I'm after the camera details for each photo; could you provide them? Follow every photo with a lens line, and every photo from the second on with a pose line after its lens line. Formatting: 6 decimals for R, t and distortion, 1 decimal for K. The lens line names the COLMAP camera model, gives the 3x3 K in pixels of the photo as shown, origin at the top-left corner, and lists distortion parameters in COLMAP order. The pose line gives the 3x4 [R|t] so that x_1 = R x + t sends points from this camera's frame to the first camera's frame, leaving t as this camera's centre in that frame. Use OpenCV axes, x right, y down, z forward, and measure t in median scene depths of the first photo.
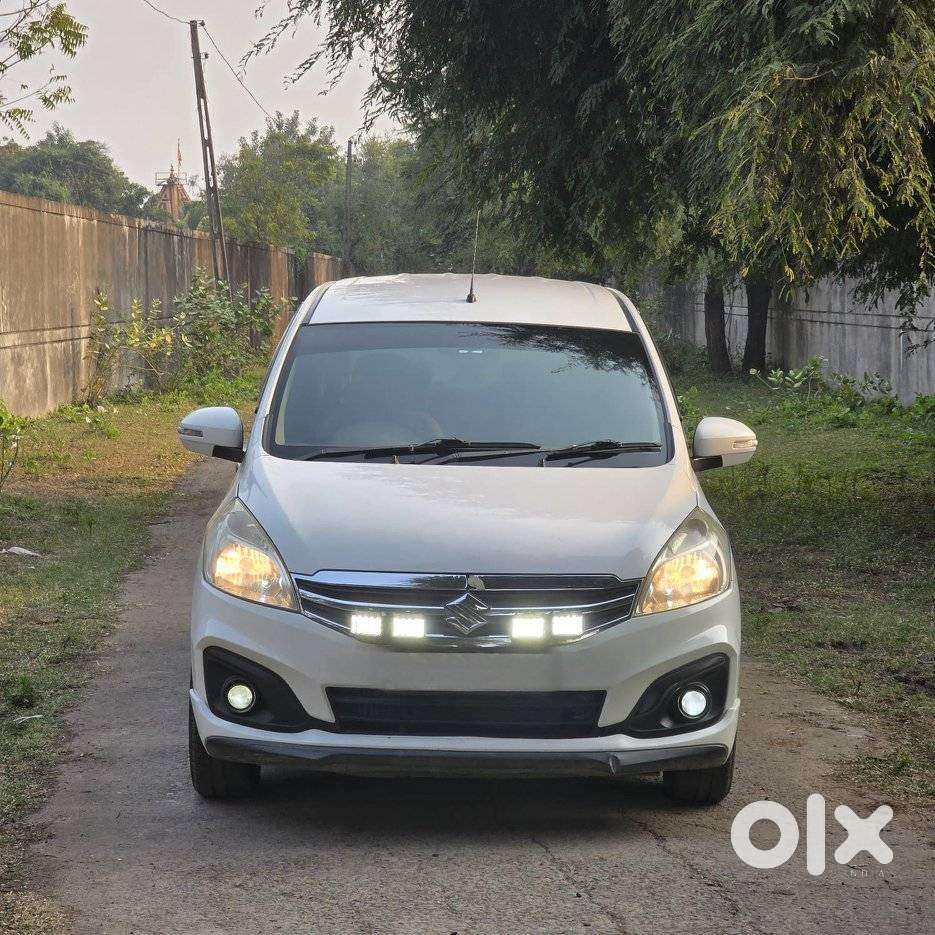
lens RADIAL K [[2402.6, 0, 448.9], [0, 2402.6, 466.9], [0, 0, 1]] dist [-0.304340, 3.928214]
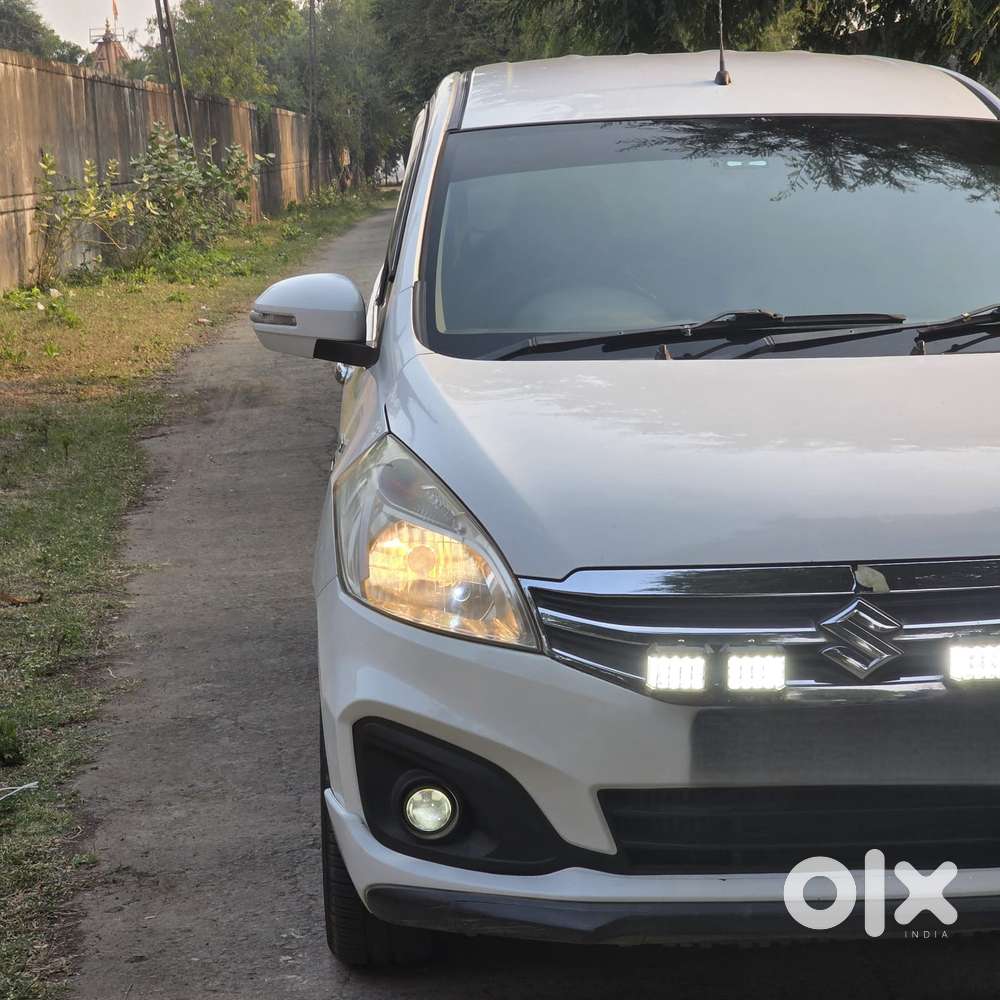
lens RADIAL K [[2569.7, 0, 480.1], [0, 2569.7, 499.3], [0, 0, 1]] dist [-0.304340, 3.928214]
pose [[0.998829, -0.043093, 0.021969, -0.047730], [0.041638, 0.997153, 0.062873, -0.004886], [-0.024616, -0.061885, 0.997780, 0.241309]]
